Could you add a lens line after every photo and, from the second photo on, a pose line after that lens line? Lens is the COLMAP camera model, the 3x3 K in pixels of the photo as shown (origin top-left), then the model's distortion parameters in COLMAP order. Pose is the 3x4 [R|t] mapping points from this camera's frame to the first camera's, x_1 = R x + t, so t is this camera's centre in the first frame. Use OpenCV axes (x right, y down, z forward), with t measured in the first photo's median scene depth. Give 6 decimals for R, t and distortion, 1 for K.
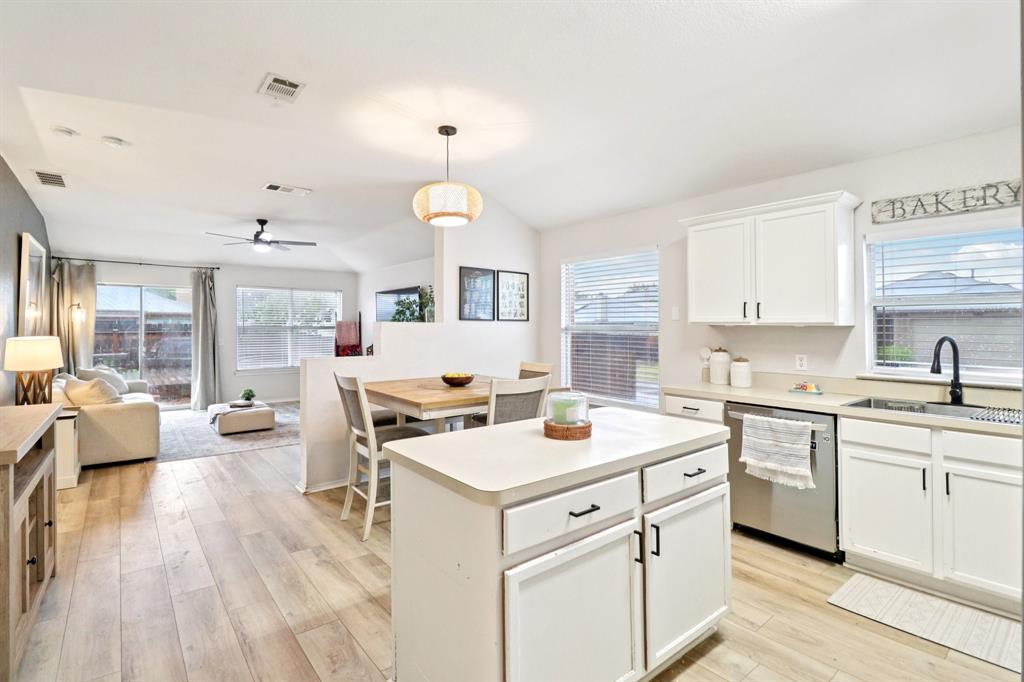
lens RADIAL K [[470.9, 0, 499.5], [0, 470.9, 333.2], [0, 0, 1]] dist [-0.001467, -0.000626]
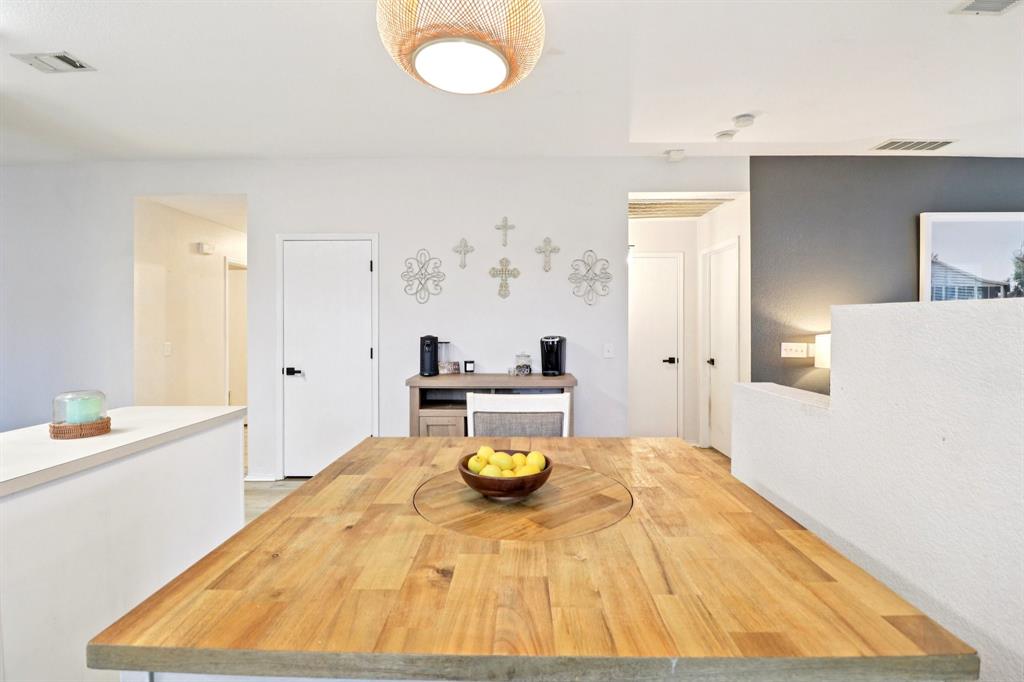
lens RADIAL K [[468.2, 0, 511.4], [0, 468.2, 321.9], [0, 0, 1]] dist [-0.013091, -0.005556]
pose [[-0.637922, -0.002346, -0.770097, 0.180637], [-0.004818, 0.999988, 0.000945, -0.015983], [0.770086, 0.004314, -0.637926, 1.378416]]
